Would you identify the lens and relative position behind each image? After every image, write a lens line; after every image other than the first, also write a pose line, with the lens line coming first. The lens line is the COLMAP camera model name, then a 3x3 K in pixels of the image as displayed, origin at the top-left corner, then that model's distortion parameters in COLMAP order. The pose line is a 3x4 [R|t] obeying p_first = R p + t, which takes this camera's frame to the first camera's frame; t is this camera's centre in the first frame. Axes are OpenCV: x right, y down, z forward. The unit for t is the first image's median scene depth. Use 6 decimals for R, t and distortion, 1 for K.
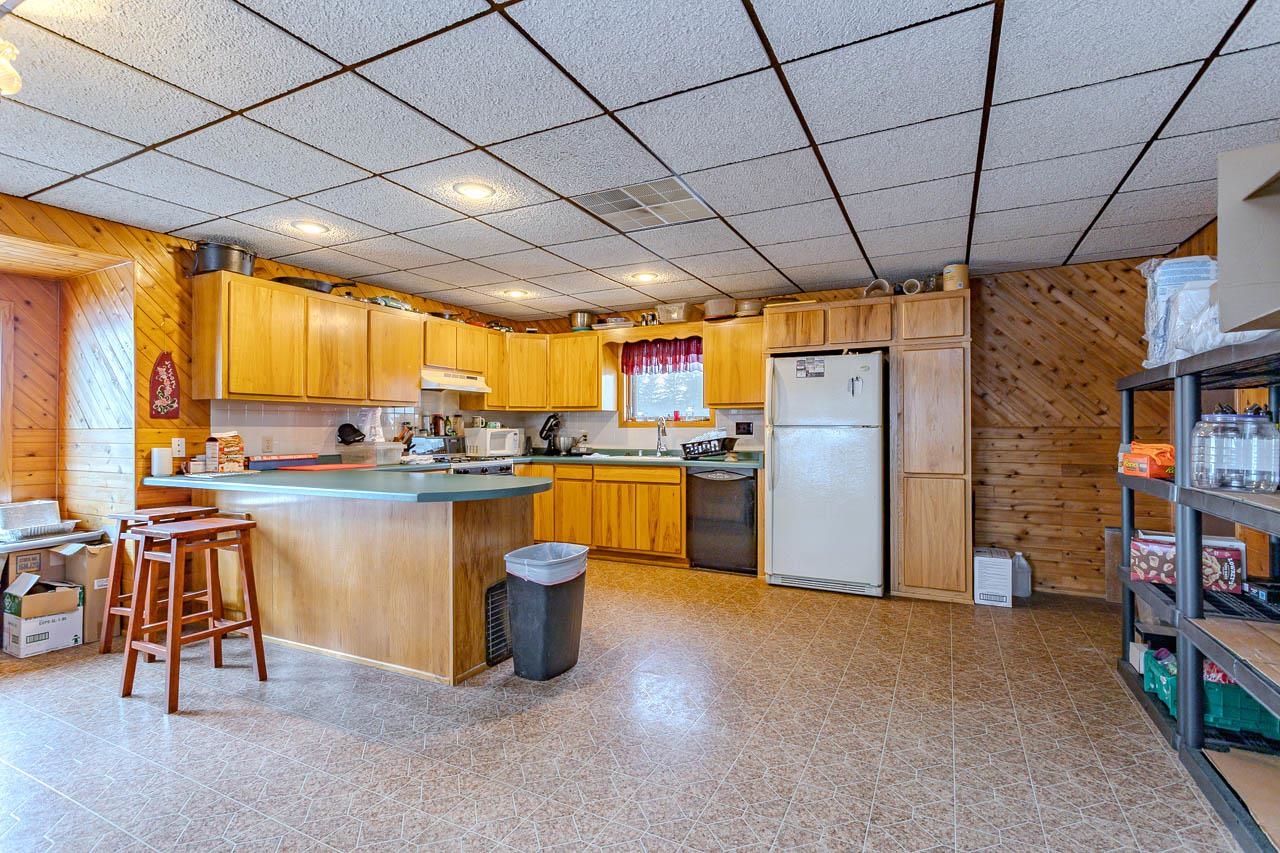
lens RADIAL K [[603.8, 0, 644.9], [0, 603.8, 427.9], [0, 0, 1]] dist [-0.000294, 0.000682]
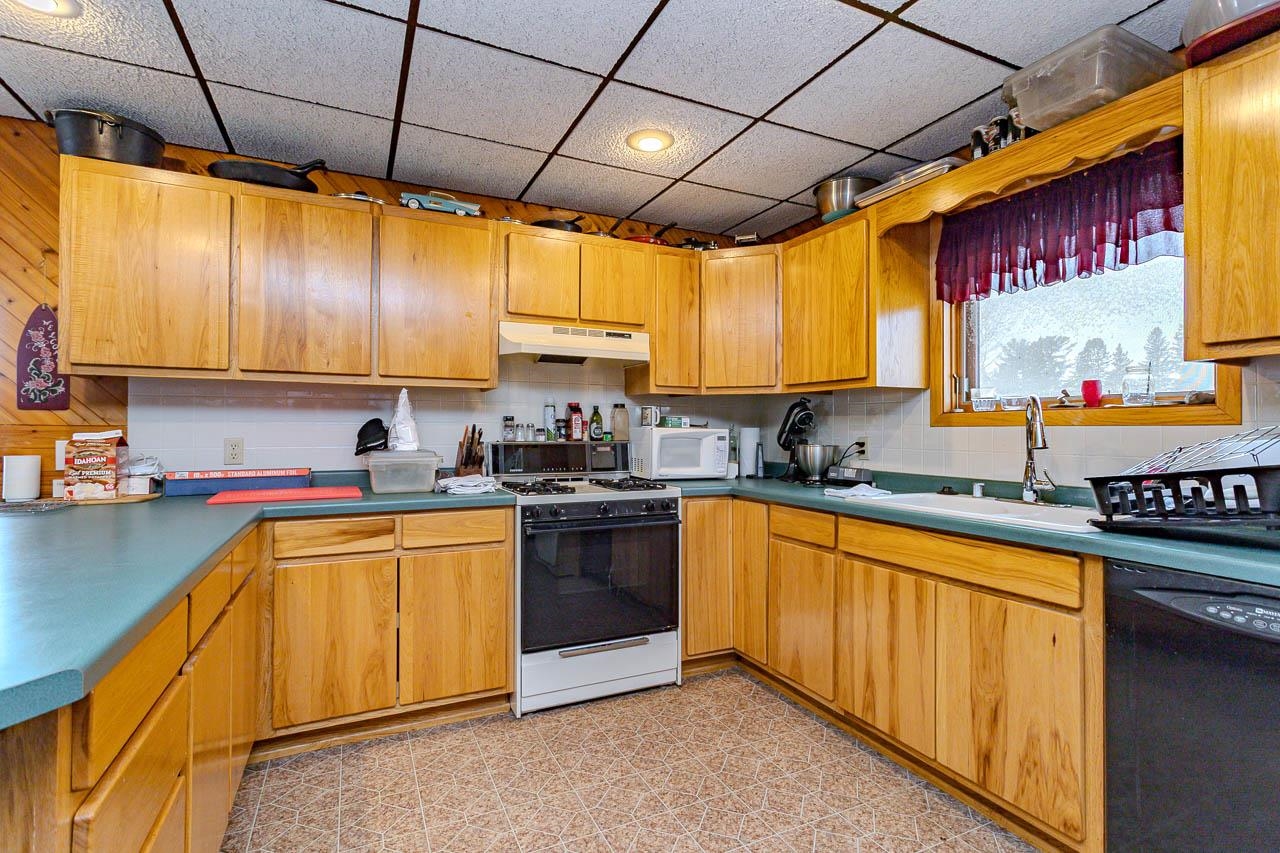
lens RADIAL K [[603.8, 0, 639.0], [0, 603.8, 425.0], [0, 0, 1]] dist [-0.000294, 0.000682]
pose [[0.788224, -0.001265, -0.615387, 0.064203], [-0.002318, 0.999985, -0.005024, 0.001357], [0.615384, 0.005387, 0.788209, 0.570716]]
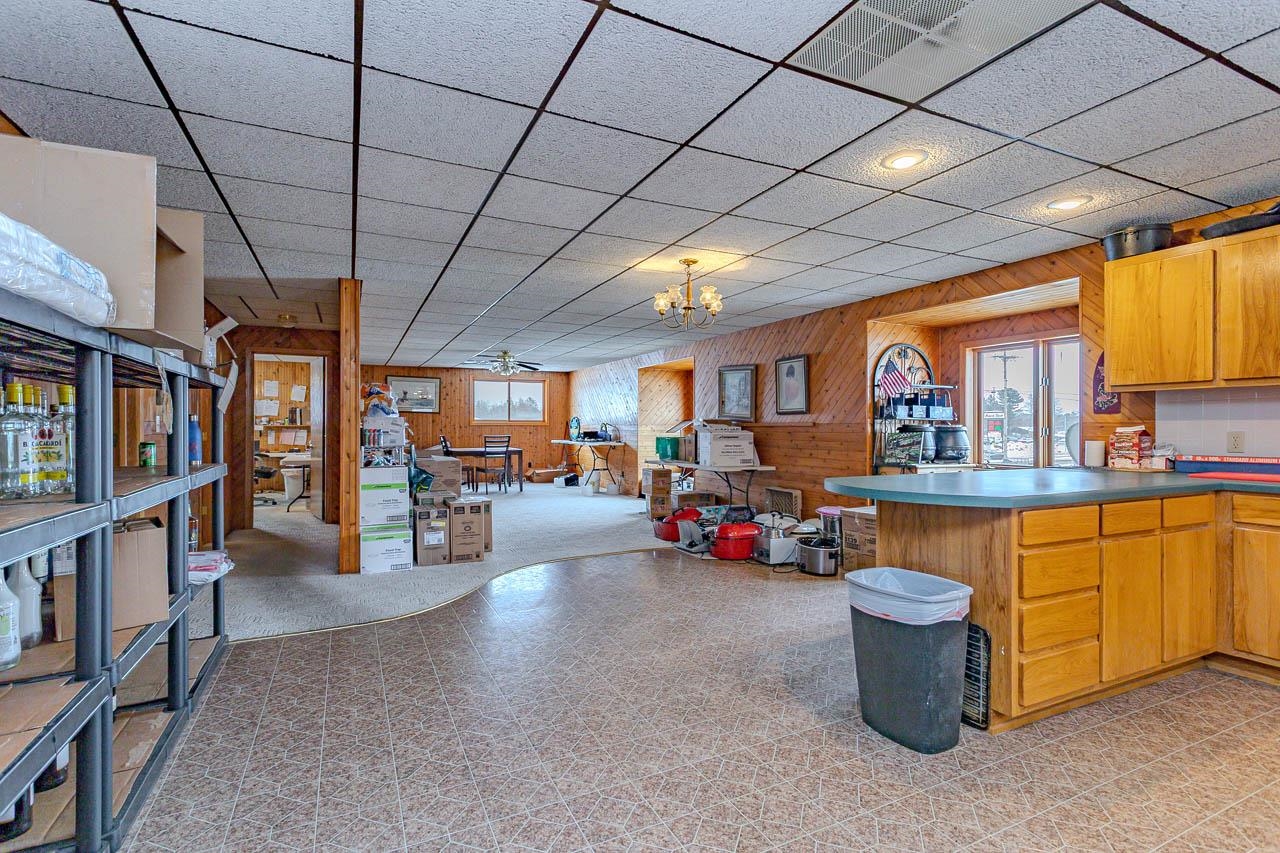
lens RADIAL K [[603.8, 0, 634.6], [0, 603.8, 428.0], [0, 0, 1]] dist [-0.000294, 0.000682]
pose [[-0.614933, 0.003869, -0.788570, 0.356156], [0.004471, 0.999989, 0.001420, 0.002651], [0.788567, -0.002652, -0.614943, 0.644813]]
